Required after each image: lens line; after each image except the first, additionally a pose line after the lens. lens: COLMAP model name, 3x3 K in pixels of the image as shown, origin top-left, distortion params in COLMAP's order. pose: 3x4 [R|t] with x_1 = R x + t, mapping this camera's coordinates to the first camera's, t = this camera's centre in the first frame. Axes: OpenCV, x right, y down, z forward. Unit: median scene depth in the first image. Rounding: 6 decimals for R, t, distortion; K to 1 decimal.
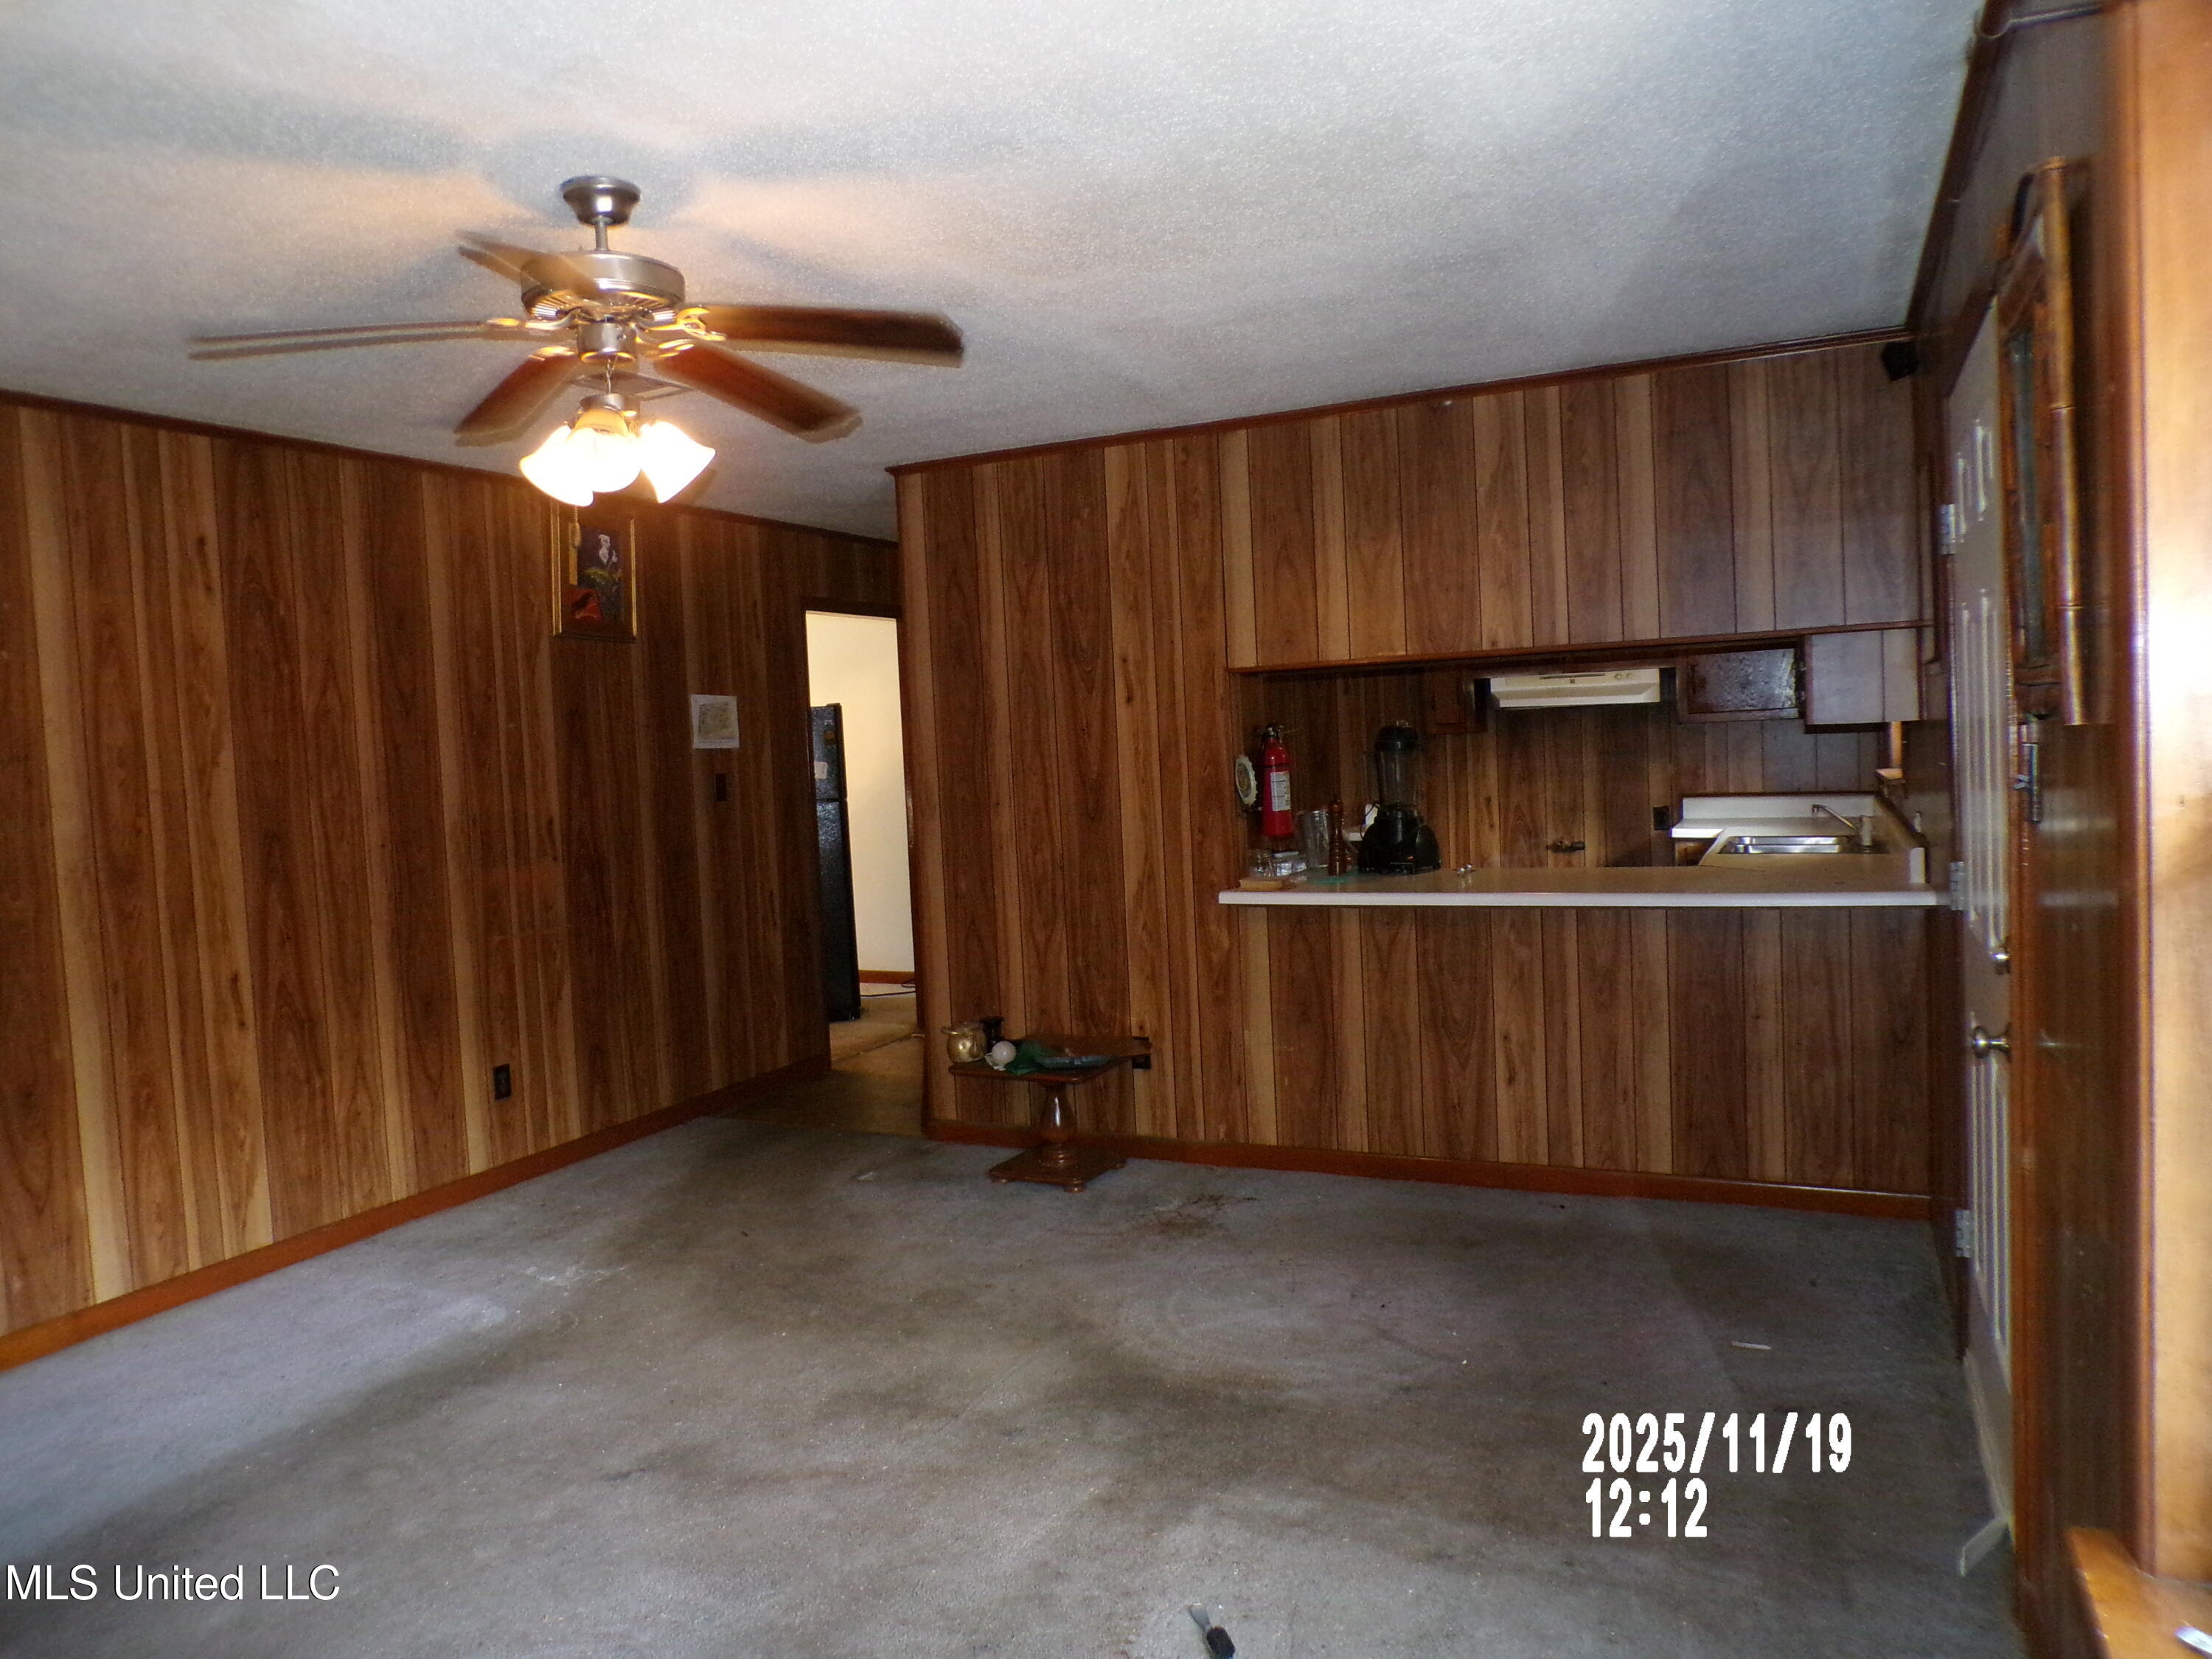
lens RADIAL K [[1495.2, 0, 1105.0], [0, 1495.2, 827.1], [0, 0, 1]] dist [-0.050572, 0.032109]
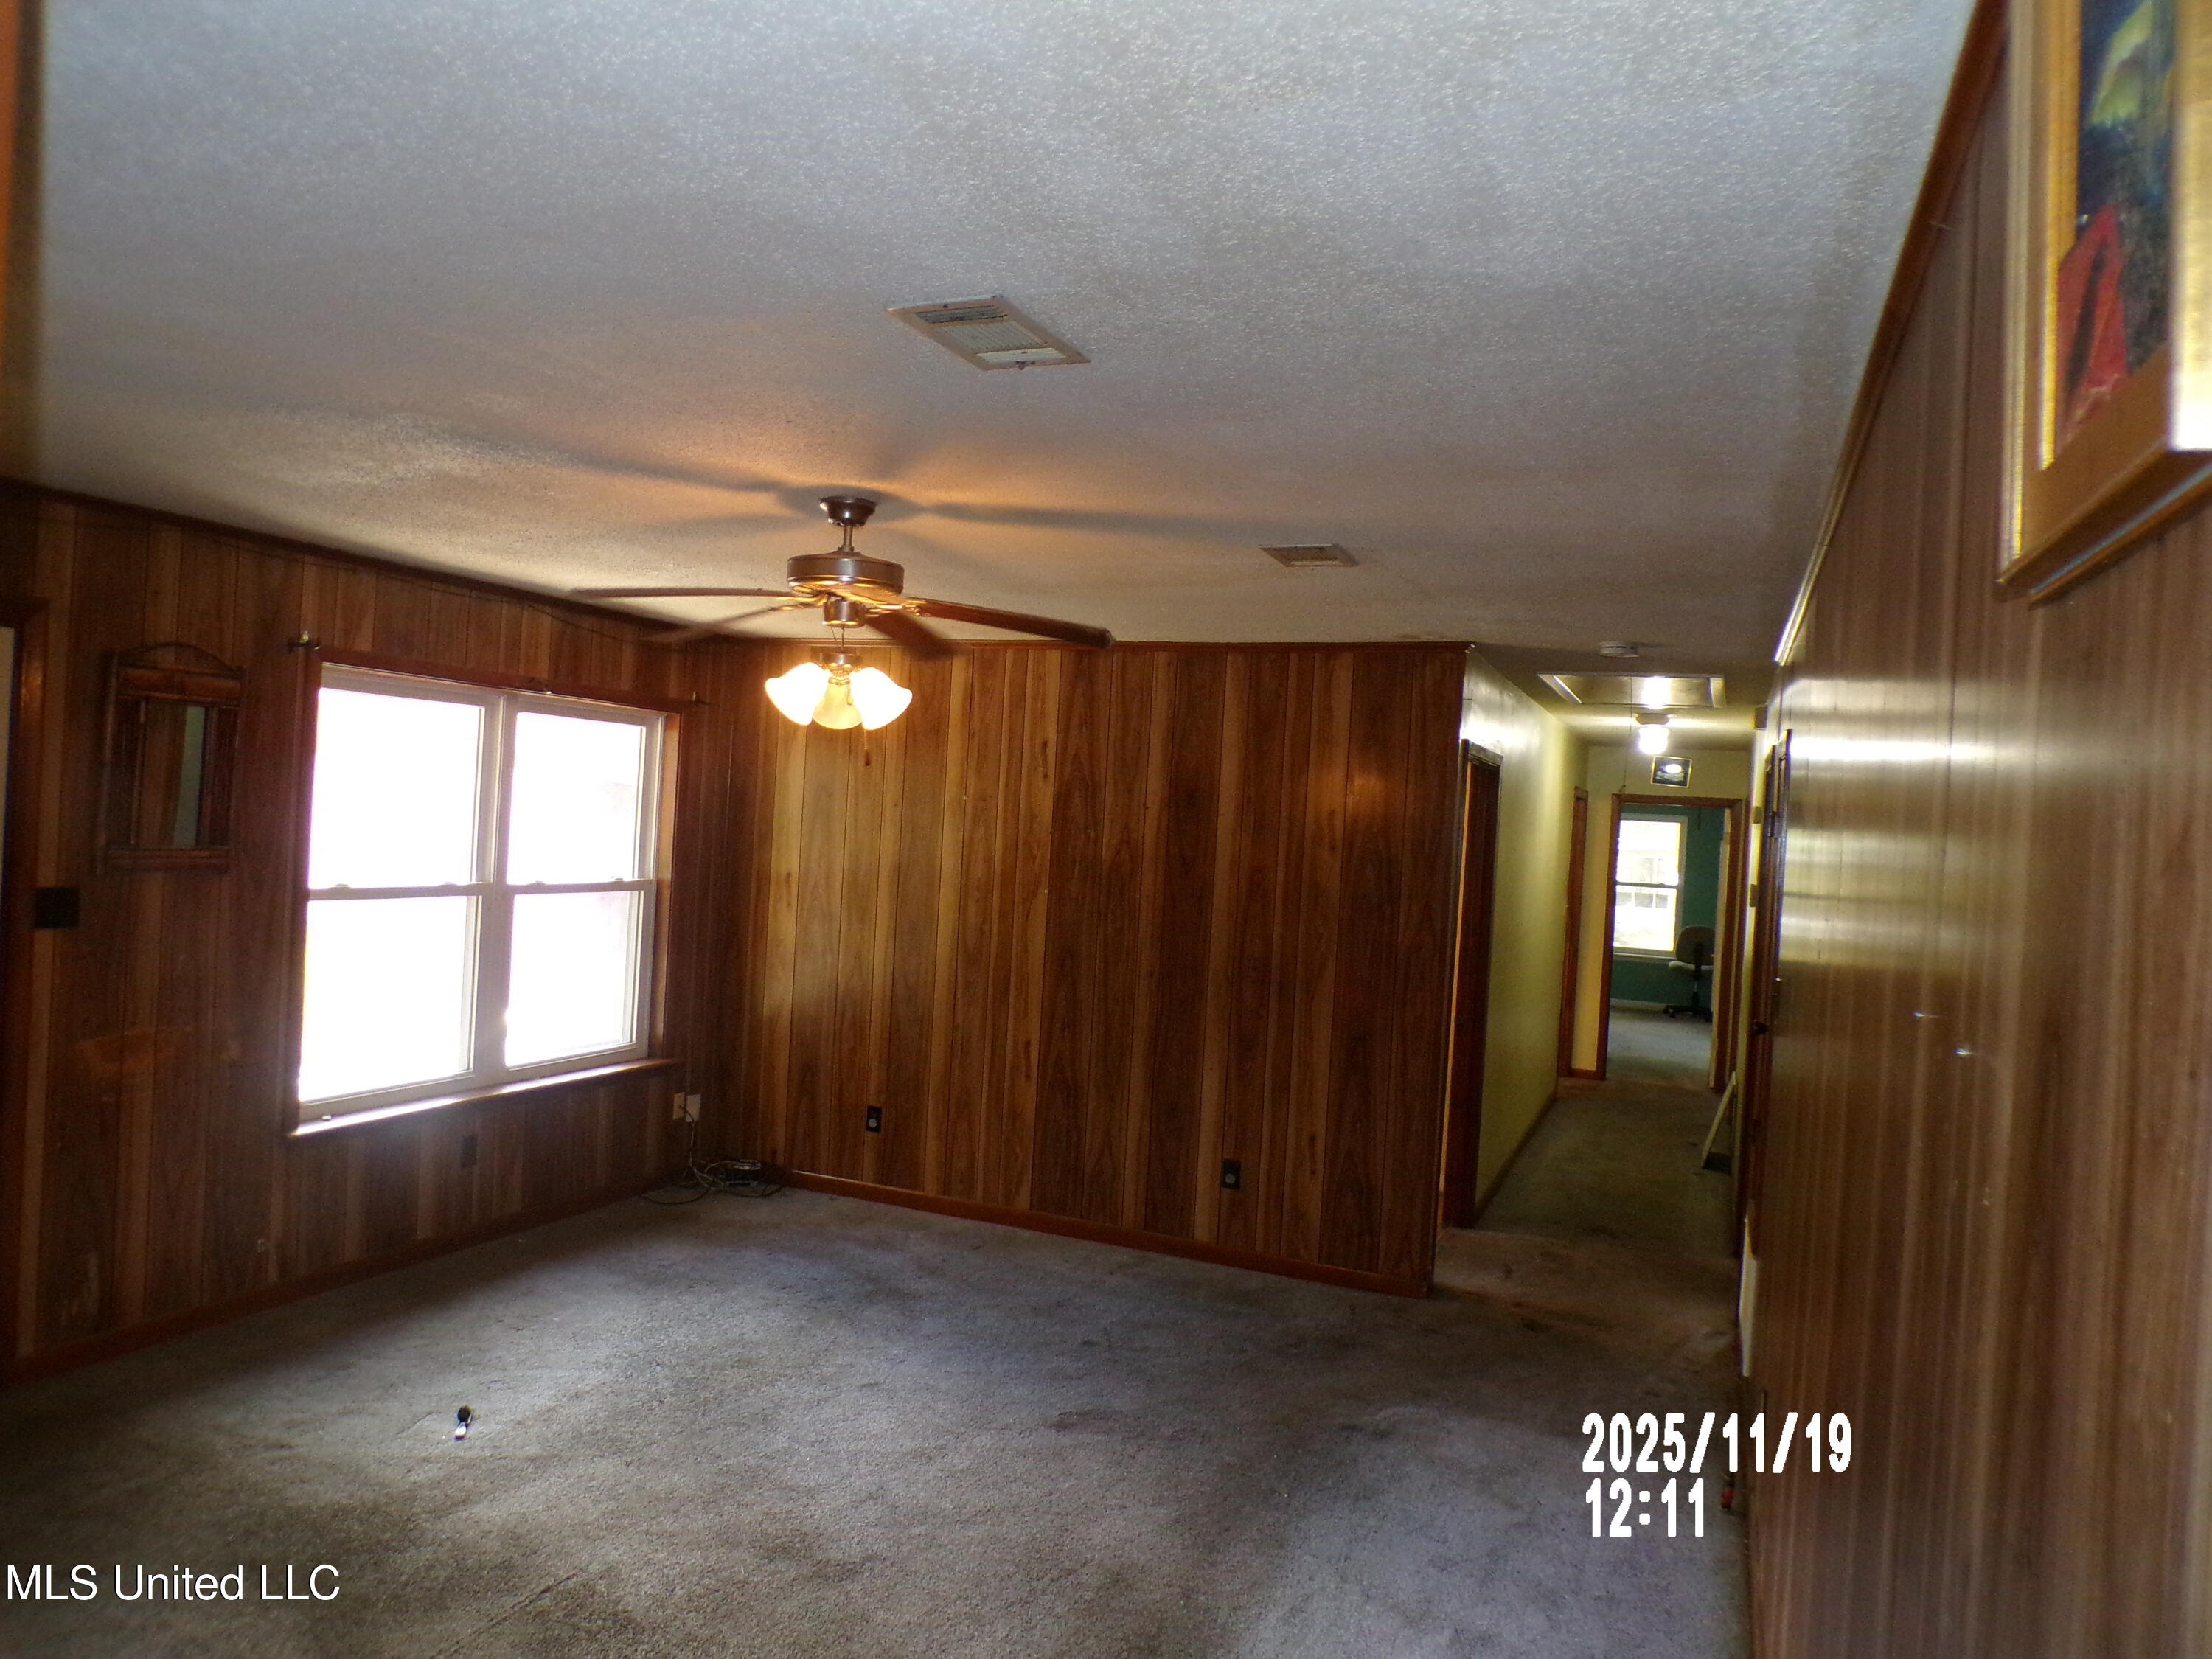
lens RADIAL K [[1495.2, 0, 1105.0], [0, 1495.2, 827.1], [0, 0, 1]] dist [-0.050572, 0.032109]
pose [[-0.998467, -0.011259, -0.054201, -0.287779], [-0.015073, 0.997400, 0.070475, -0.134611], [0.053266, 0.071184, -0.996040, 1.371215]]
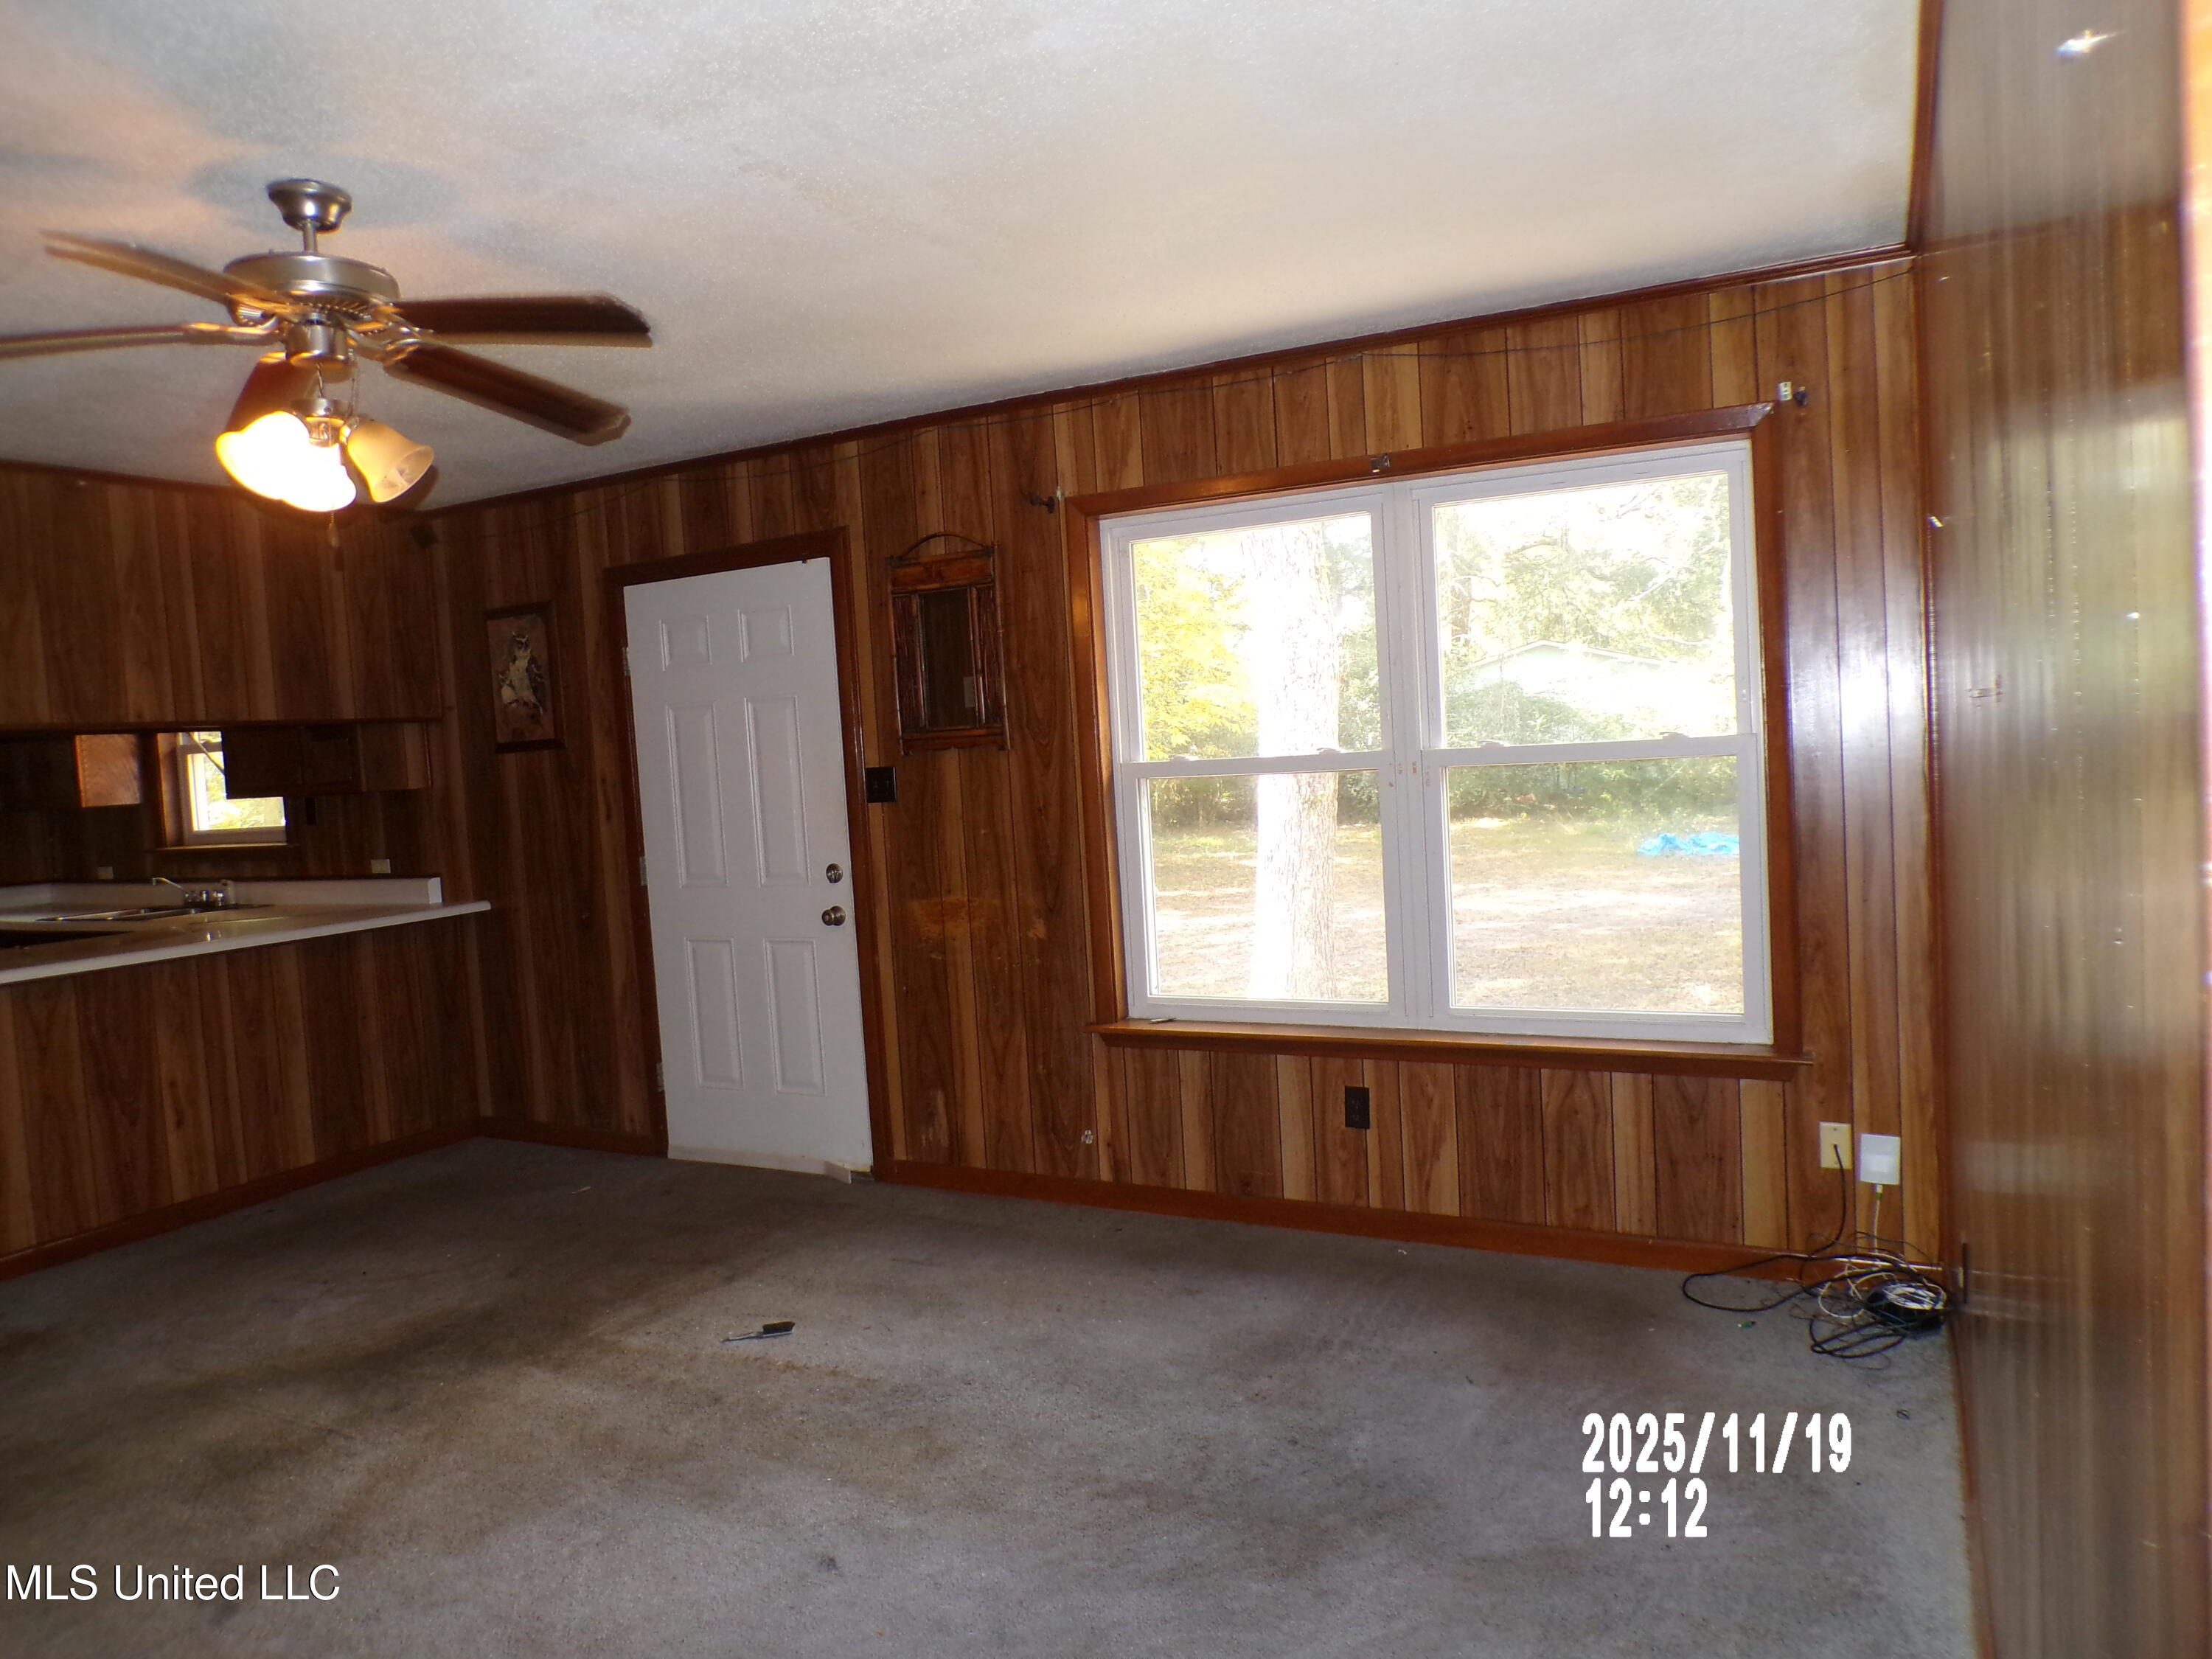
lens RADIAL K [[1495.2, 0, 1105.0], [0, 1495.2, 827.1], [0, 0, 1]] dist [-0.050572, 0.032109]
pose [[0.039237, -0.010472, 0.999175, -0.749600], [0.113069, 0.993569, 0.005973, 0.026726], [-0.992812, 0.112741, 0.040168, 0.267280]]
